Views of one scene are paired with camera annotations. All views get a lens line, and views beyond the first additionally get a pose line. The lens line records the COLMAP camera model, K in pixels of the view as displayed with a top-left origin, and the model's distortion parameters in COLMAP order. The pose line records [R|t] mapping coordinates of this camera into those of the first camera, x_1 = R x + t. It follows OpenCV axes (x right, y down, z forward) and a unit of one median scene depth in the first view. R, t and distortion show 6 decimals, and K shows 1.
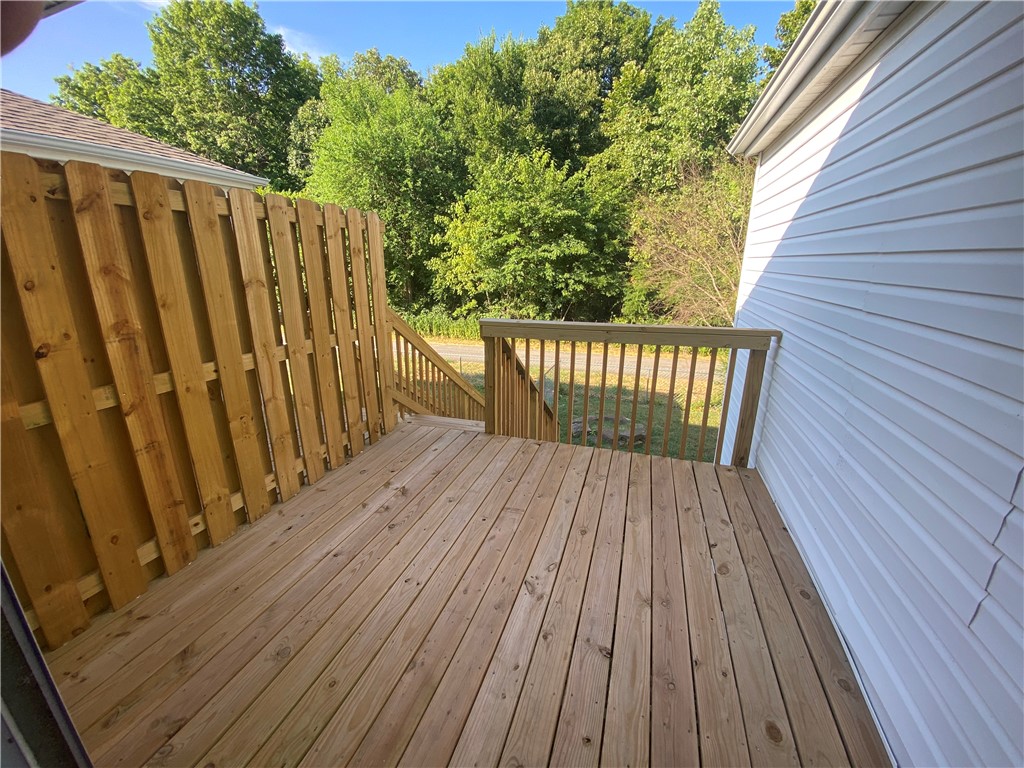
lens RADIAL K [[418.9, 0, 505.4], [0, 418.9, 390.0], [0, 0, 1]] dist [0.007384, -0.005214]
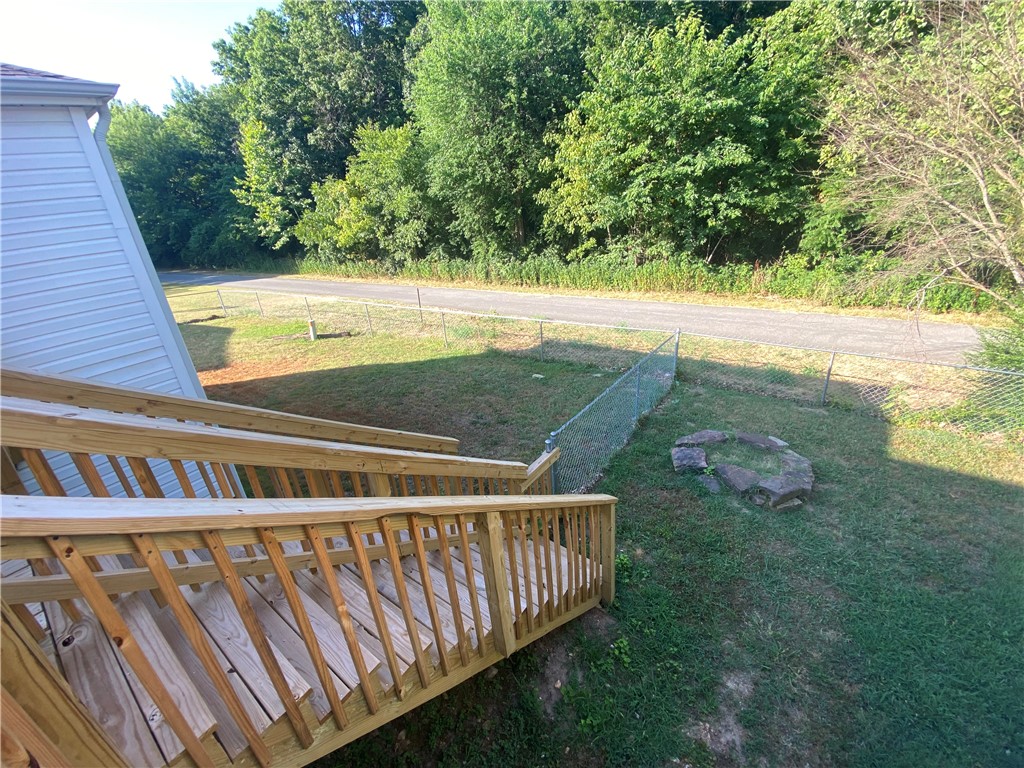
lens RADIAL K [[418.9, 0, 520.4], [0, 418.9, 380.3], [0, 0, 1]] dist [0.007384, -0.005214]
pose [[0.951922, 0.046991, -0.302715, 0.056355], [-0.011002, 0.992772, 0.119512, -0.040117], [0.306143, -0.110435, 0.945558, 0.166800]]
